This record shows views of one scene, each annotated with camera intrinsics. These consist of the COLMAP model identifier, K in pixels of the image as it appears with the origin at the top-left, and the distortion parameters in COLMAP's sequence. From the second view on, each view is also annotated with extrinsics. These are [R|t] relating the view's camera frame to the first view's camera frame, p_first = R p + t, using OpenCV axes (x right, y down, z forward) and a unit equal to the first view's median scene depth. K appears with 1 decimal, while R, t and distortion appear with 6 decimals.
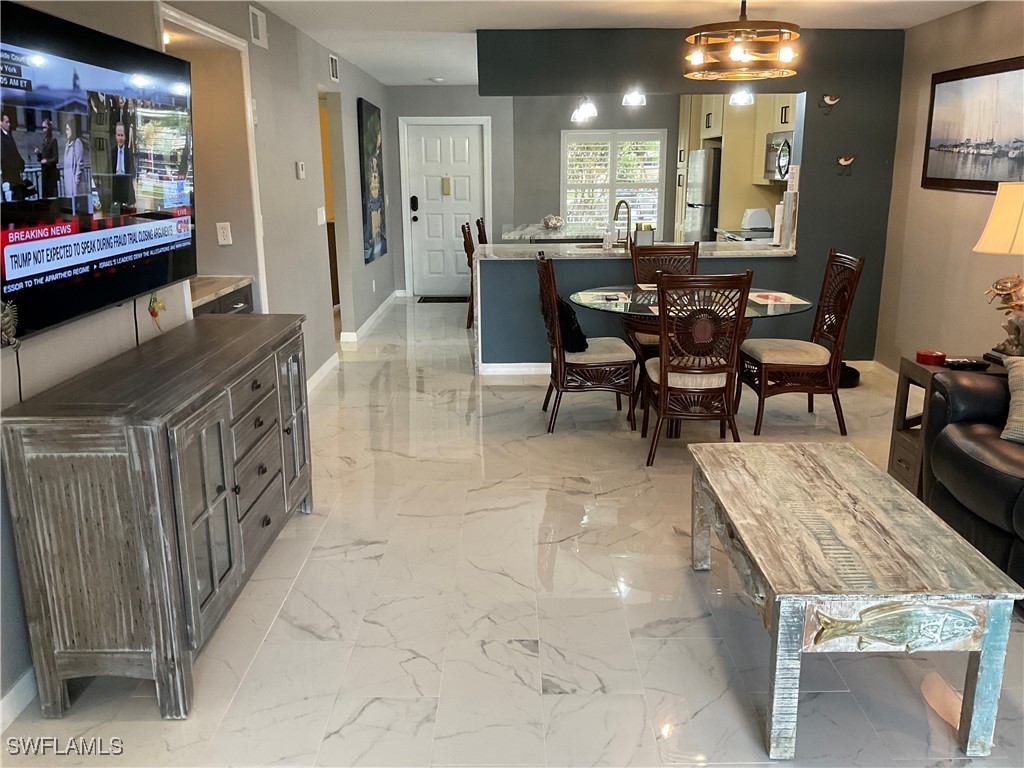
lens RADIAL K [[839.4, 0, 512.0], [0, 839.4, 384.0], [0, 0, 1]] dist [0.098910, -0.158328]
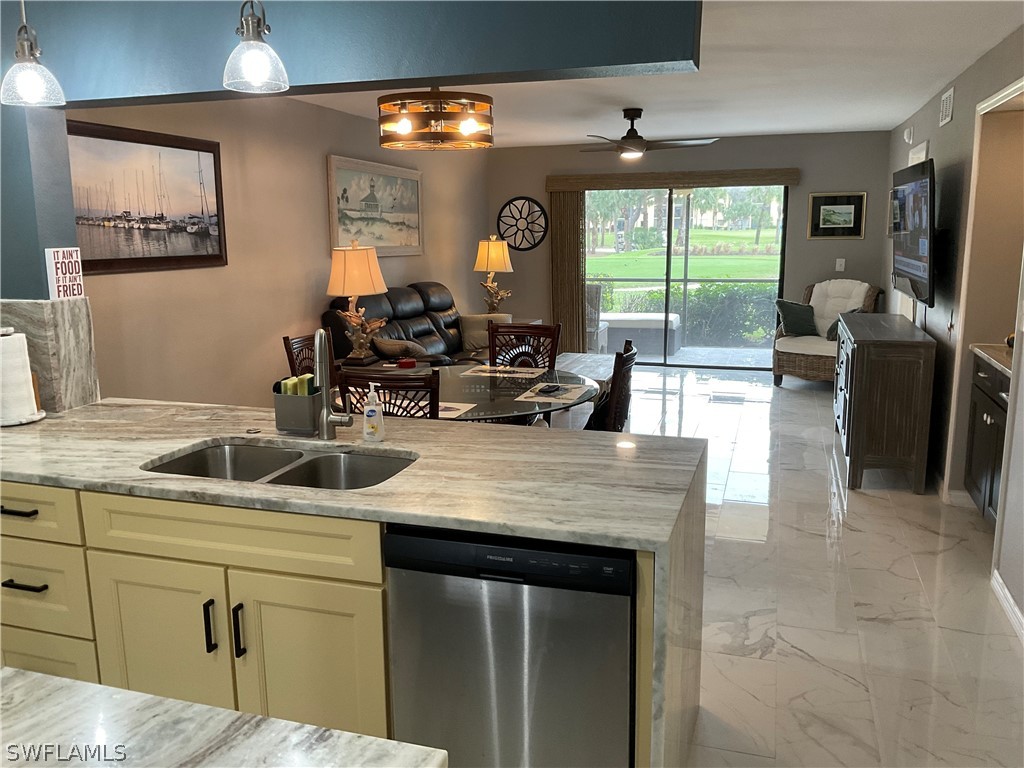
lens RADIAL K [[848.3, 0, 512.0], [0, 848.3, 384.0], [0, 0, 1]] dist [0.103862, -0.219076]
pose [[-0.953385, -0.043534, 0.298599, -0.074963], [0.087675, 0.906887, 0.412152, -0.343937], [-0.288739, 0.419119, -0.860796, 1.295331]]
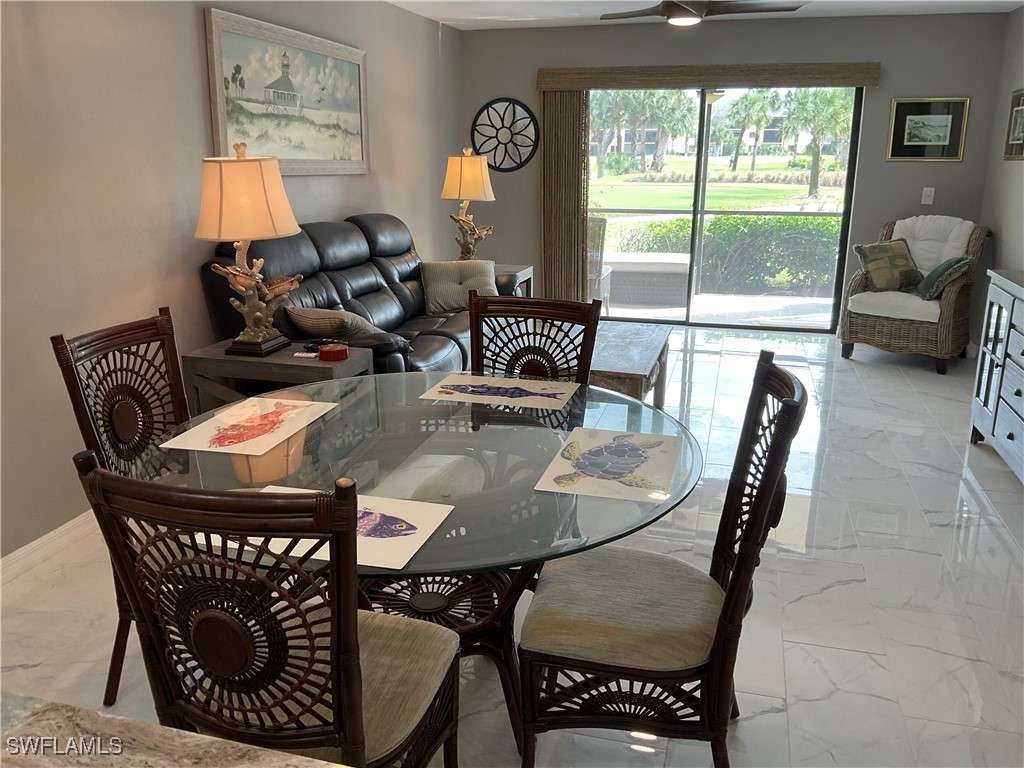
lens RADIAL K [[848.3, 0, 512.0], [0, 848.3, 384.0], [0, 0, 1]] dist [0.103862, -0.219076]
pose [[-0.964529, -0.070632, 0.254354, 0.041708], [0.065600, 0.869180, 0.490125, -0.252056], [-0.255698, 0.489426, -0.833715, 0.998215]]
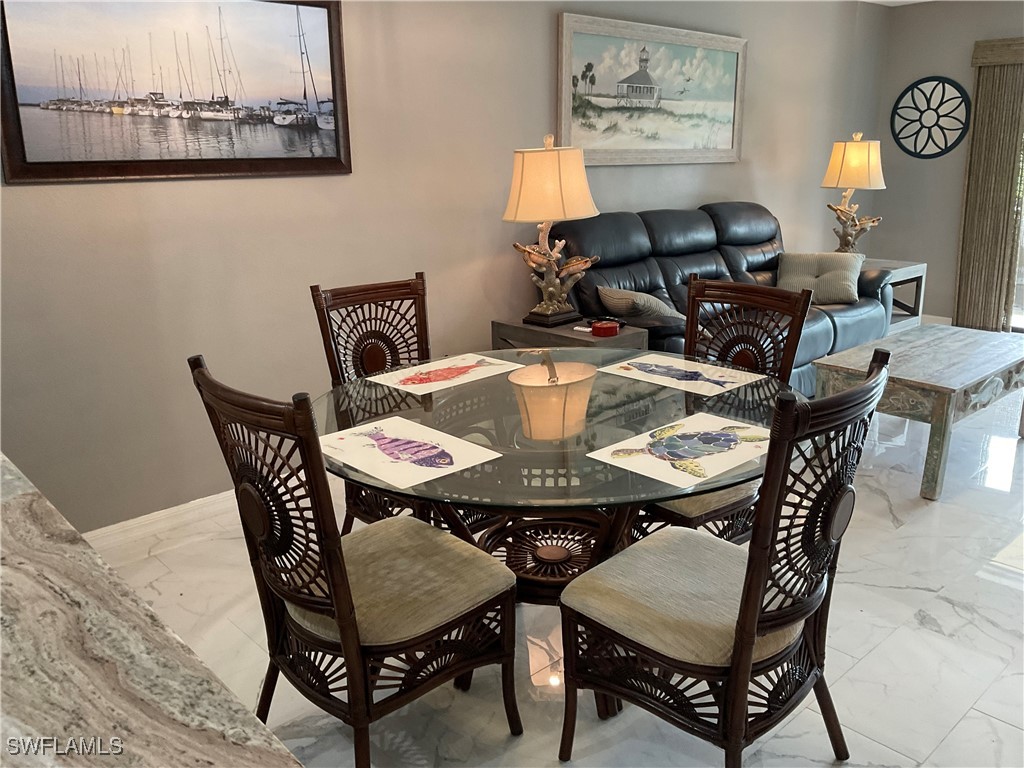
lens RADIAL K [[845.2, 0, 511.0], [0, 845.2, 390.4], [0, 0, 1]] dist [0.103862, -0.219899]
pose [[-0.673193, -0.186163, 0.715649, -0.083687], [0.208007, 0.881041, 0.424853, -0.233573], [-0.709608, 0.434868, -0.554388, 0.950867]]
